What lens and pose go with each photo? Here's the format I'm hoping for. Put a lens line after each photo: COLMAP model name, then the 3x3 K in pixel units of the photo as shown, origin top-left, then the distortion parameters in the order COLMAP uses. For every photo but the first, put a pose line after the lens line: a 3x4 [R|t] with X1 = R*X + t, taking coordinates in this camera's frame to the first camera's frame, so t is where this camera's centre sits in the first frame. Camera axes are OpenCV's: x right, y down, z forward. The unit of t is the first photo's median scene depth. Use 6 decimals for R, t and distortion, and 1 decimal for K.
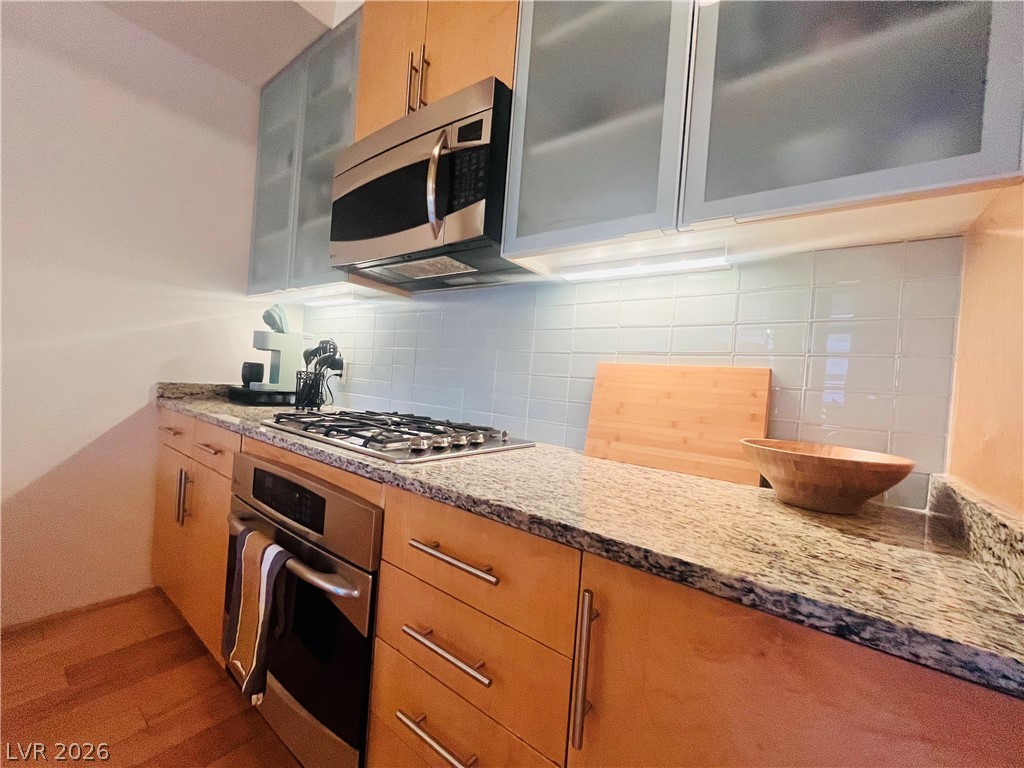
lens RADIAL K [[414.7, 0, 513.2], [0, 414.7, 383.7], [0, 0, 1]] dist [-0.002122, -0.000351]
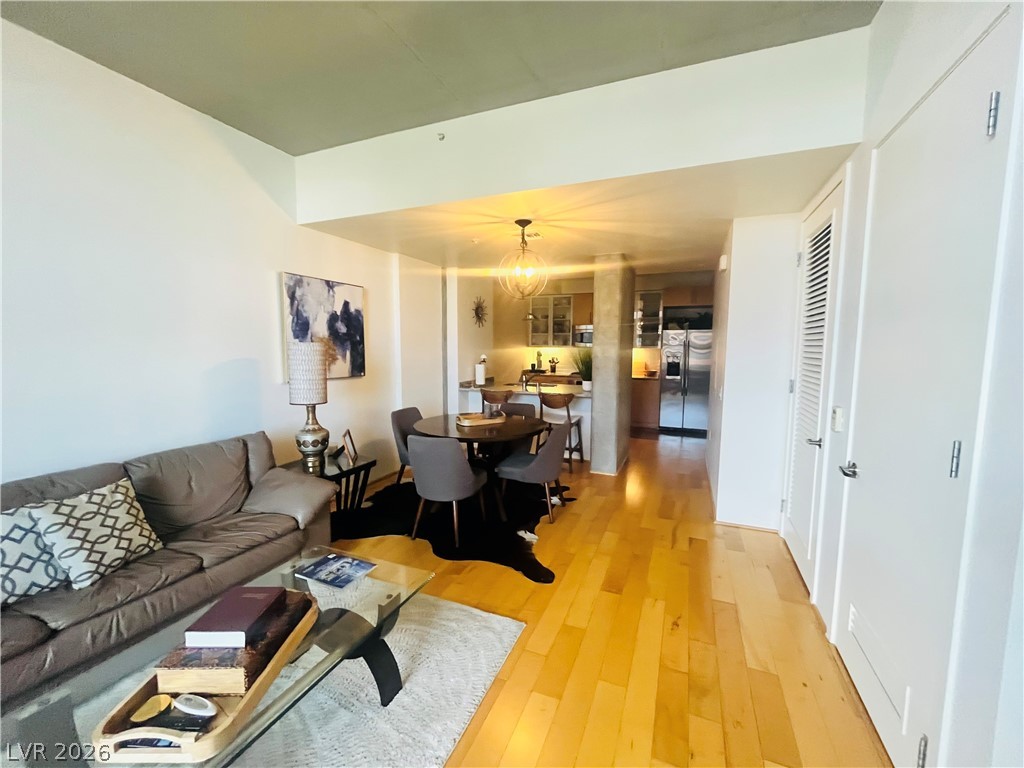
lens RADIAL K [[414.7, 0, 513.2], [0, 414.7, 383.7], [0, 0, 1]] dist [-0.002122, -0.000351]
pose [[0.966978, -0.092551, 0.237461, -1.858130], [0.068060, 0.991670, 0.109357, -0.326368], [-0.245604, -0.089585, 0.965222, -3.057341]]
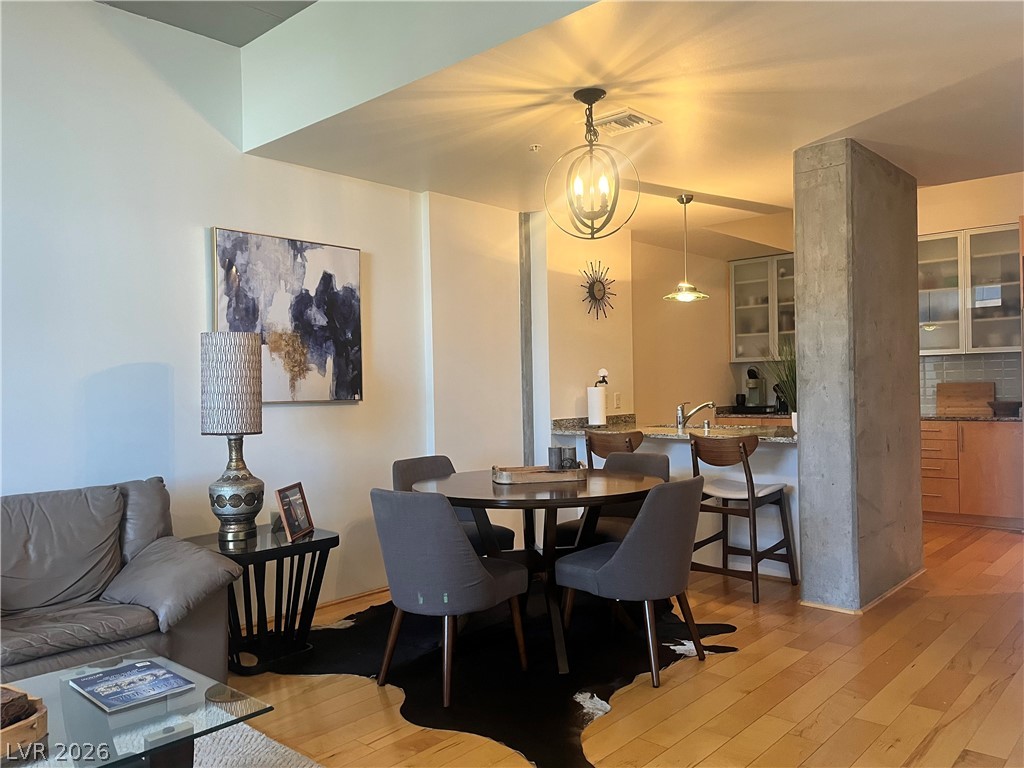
lens RADIAL K [[774.6, 0, 511.1], [0, 774.6, 387.1], [0, 0, 1]] dist [0.045850, -0.044619]
pose [[0.991471, -0.094290, -0.089973, -1.437644], [0.093894, 0.995545, -0.008638, -0.165431], [0.090387, 0.000116, 0.995907, -3.070606]]
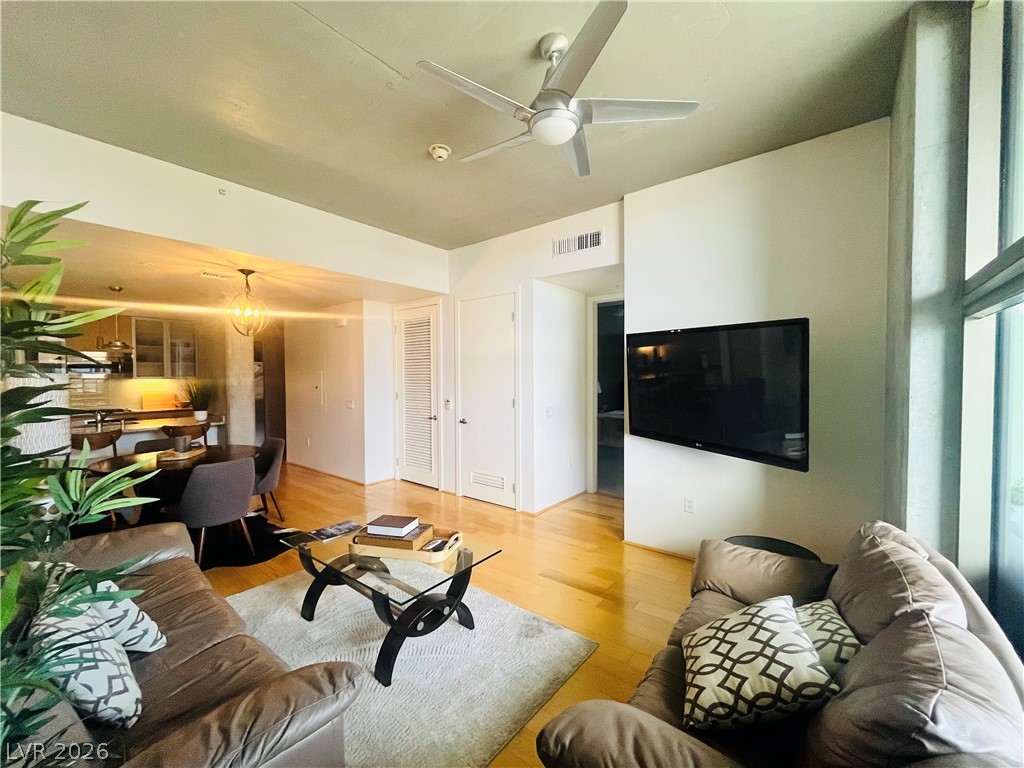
lens RADIAL K [[414.7, 0, 513.2], [0, 414.7, 383.7], [0, 0, 1]] dist [-0.002122, -0.000351]
pose [[0.028475, -0.097993, 0.994780, -3.328894], [0.012300, 0.995142, 0.097677, -0.430785], [-0.999519, 0.009455, 0.029542, -2.711812]]
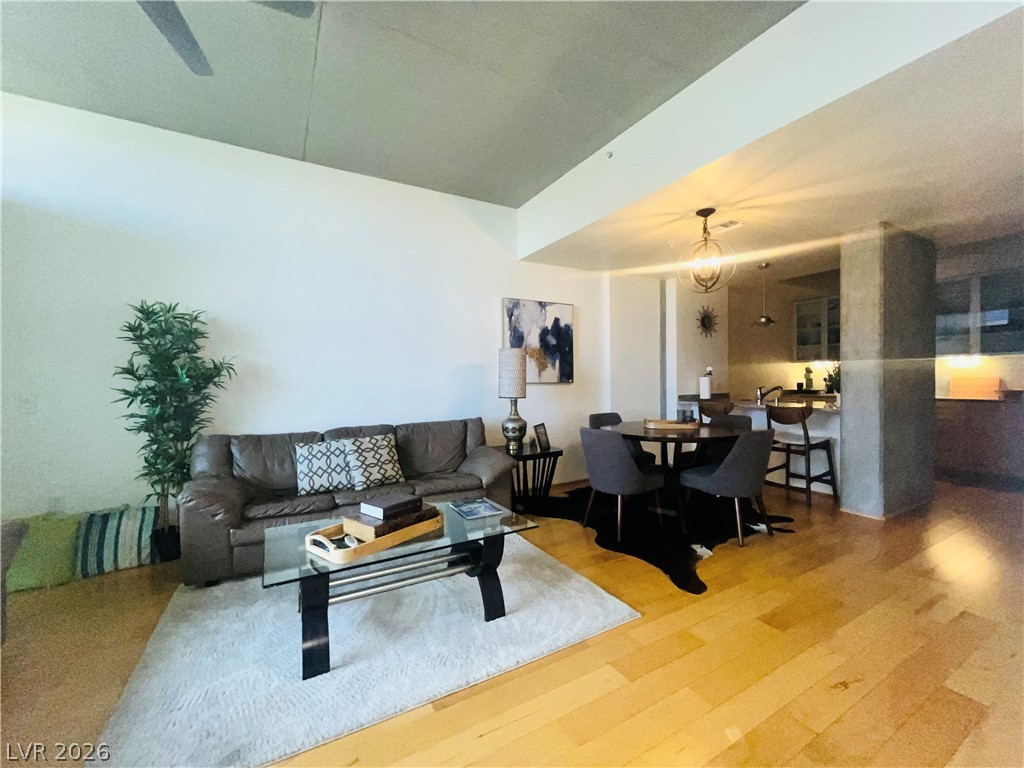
lens RADIAL K [[414.7, 0, 513.2], [0, 414.7, 383.7], [0, 0, 1]] dist [-0.002122, -0.000351]
pose [[0.914574, -0.080026, -0.396421, -1.457984], [0.078037, 0.996726, -0.021173, -0.158062], [0.396817, -0.011571, 0.917825, -3.143742]]
